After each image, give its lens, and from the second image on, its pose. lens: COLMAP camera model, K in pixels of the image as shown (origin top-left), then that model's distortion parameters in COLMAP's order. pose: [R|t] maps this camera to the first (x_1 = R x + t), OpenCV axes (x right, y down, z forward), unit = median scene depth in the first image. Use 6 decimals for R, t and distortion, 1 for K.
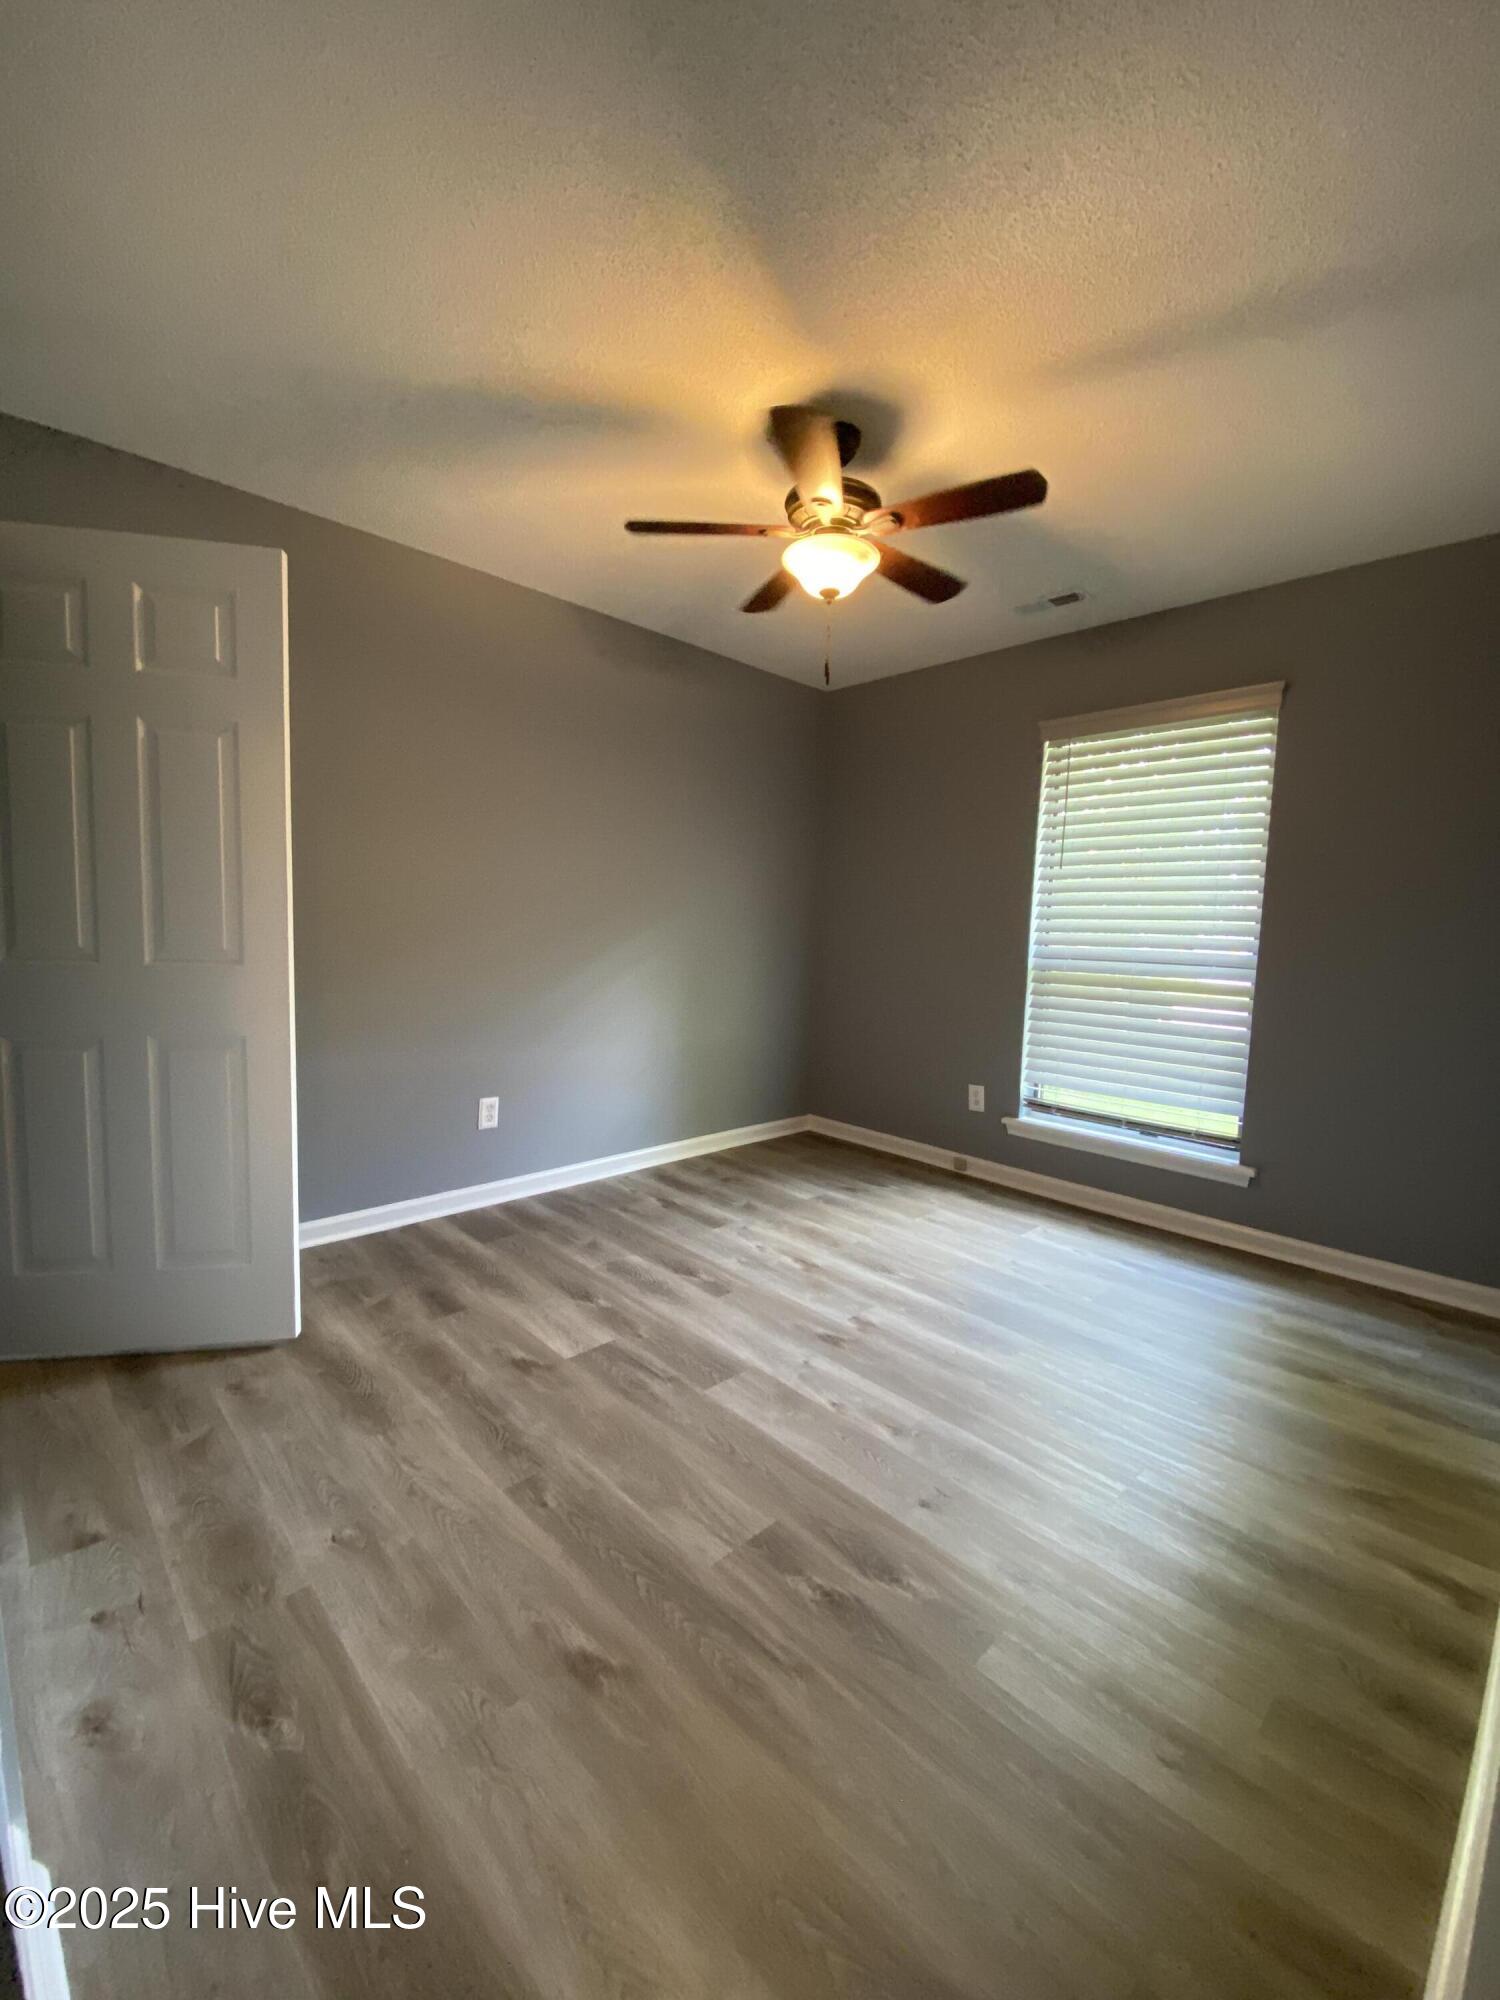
lens RADIAL K [[812.5, 0, 750.0], [0, 812.5, 1000.0], [0, 0, 1]] dist [0.027943, -0.023783]
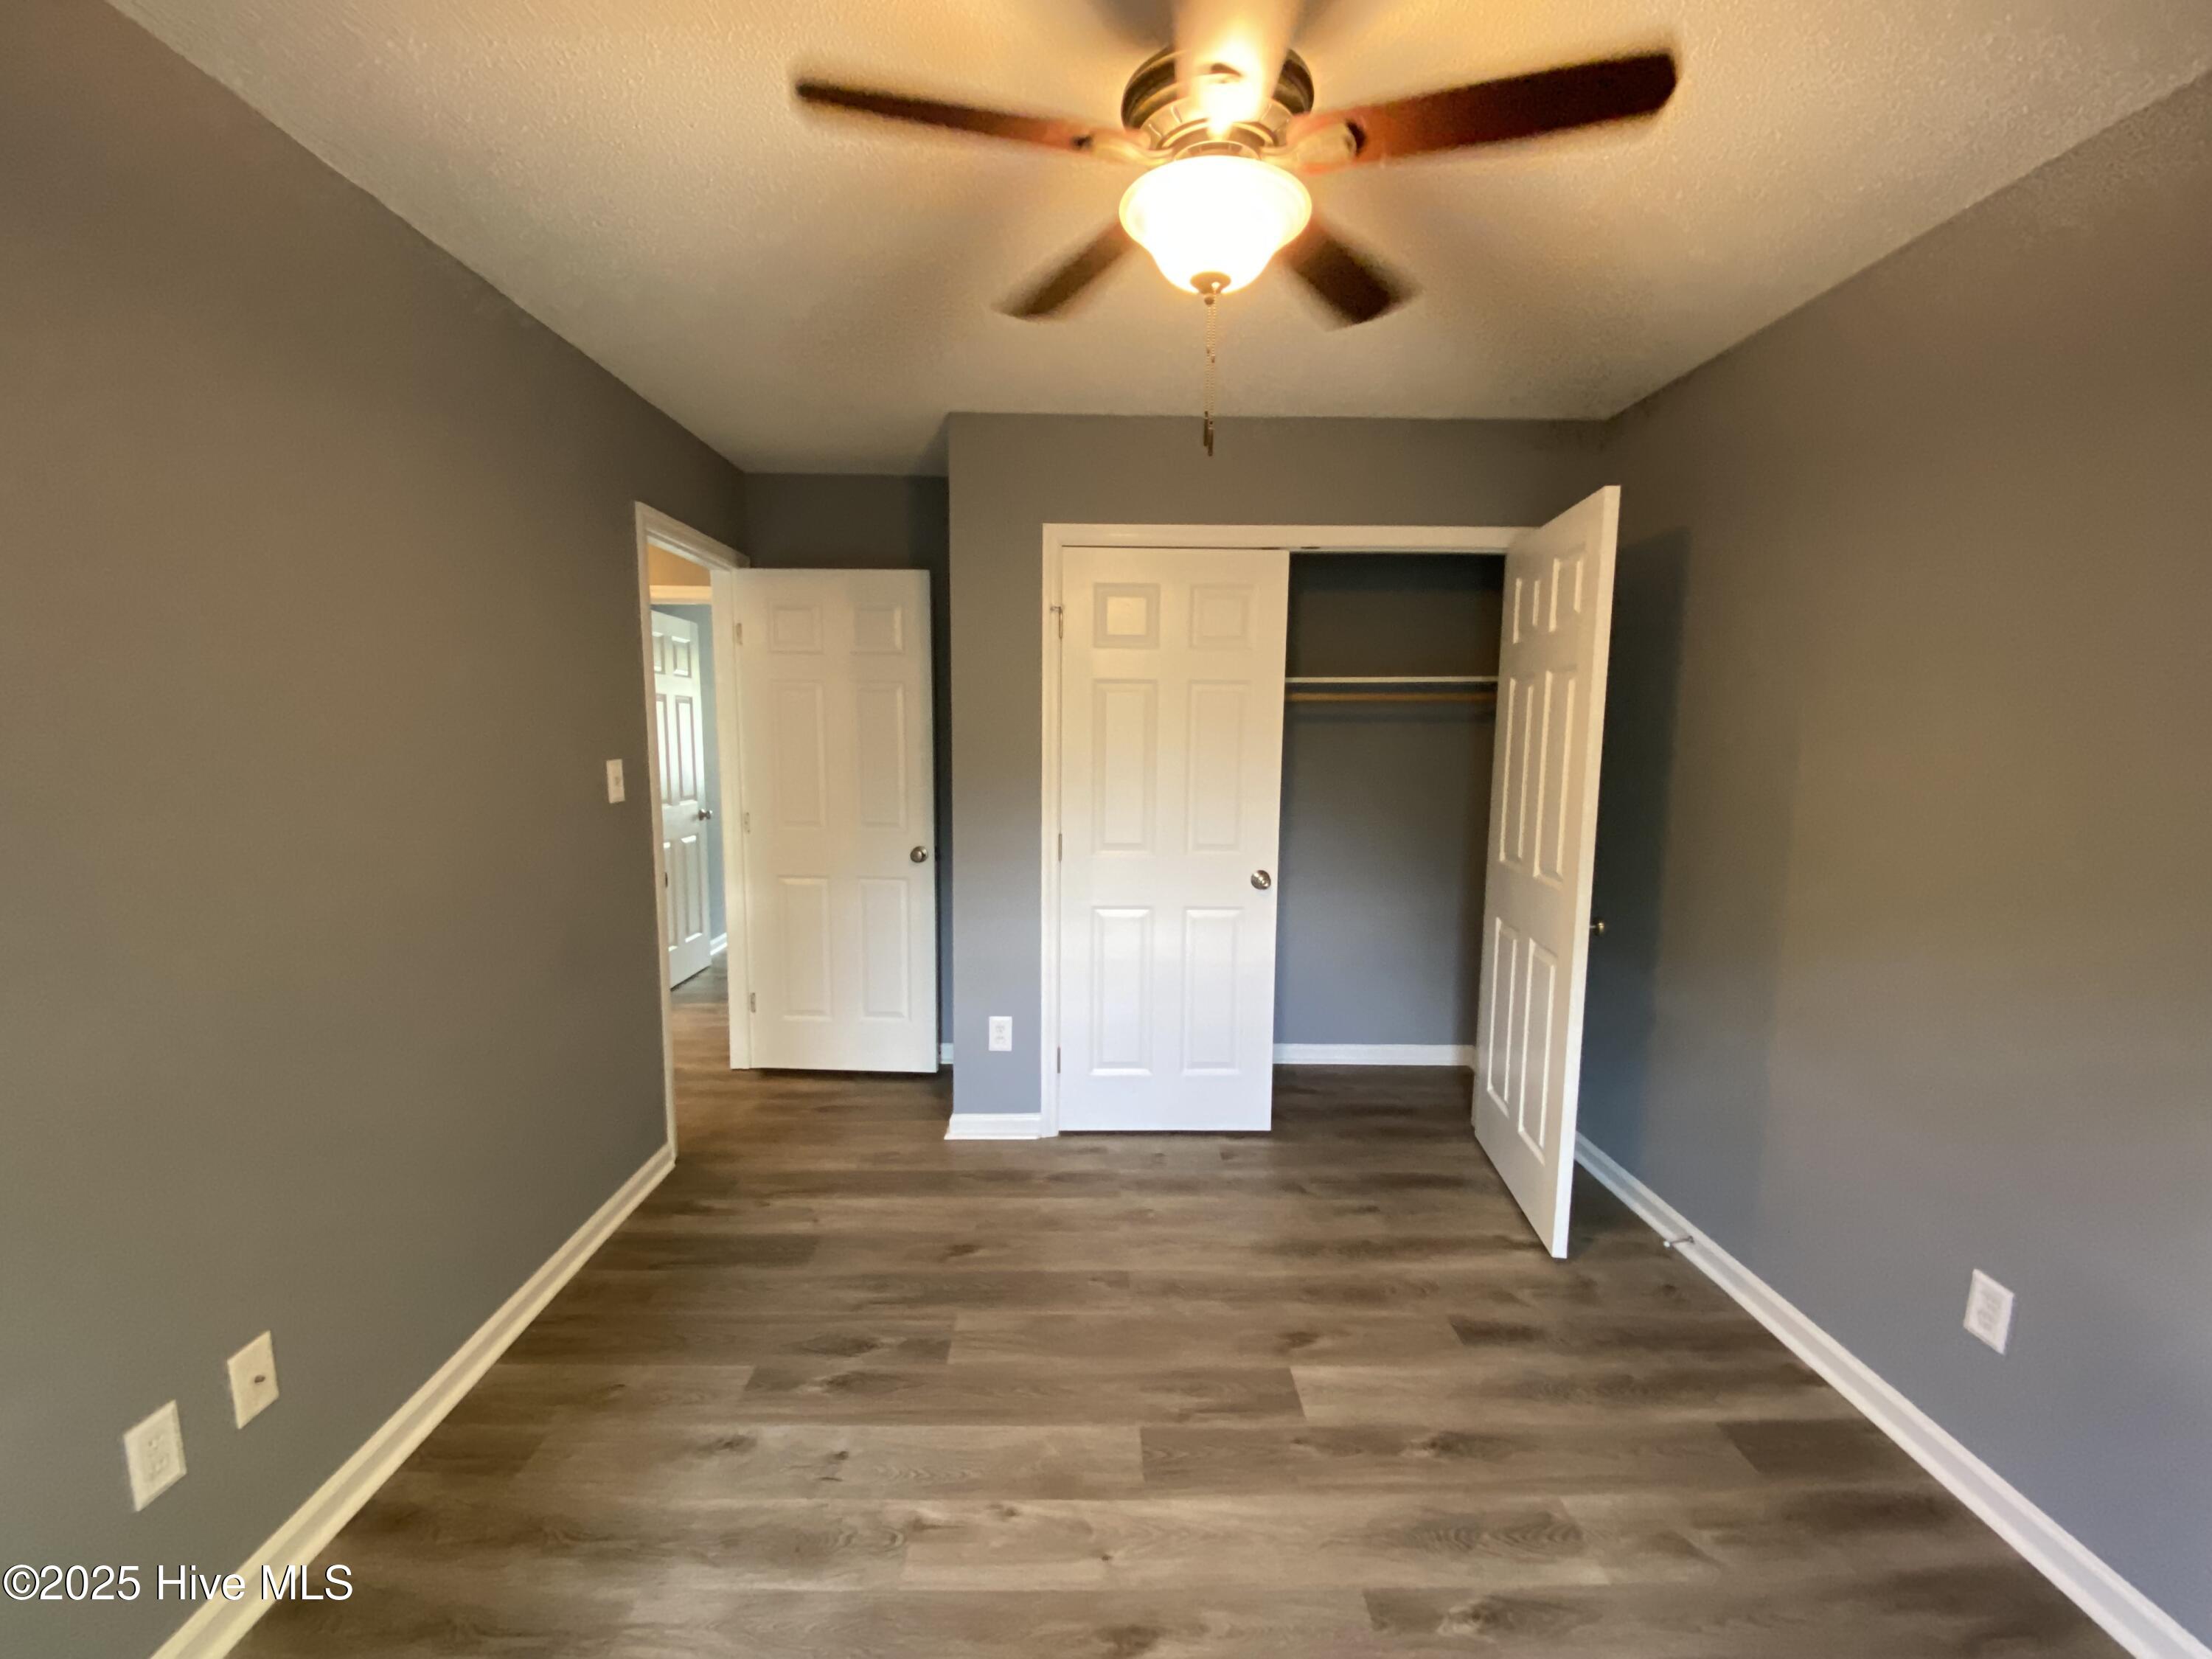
lens RADIAL K [[898.7, 0, 1106.0], [0, 898.7, 829.5], [0, 0, 1]] dist [0.027943, -0.023783]
pose [[-0.679158, 0.046050, -0.732546, 0.675738], [-0.096352, 0.983800, 0.151175, -0.284227], [0.727640, 0.173254, -0.663719, 1.621471]]
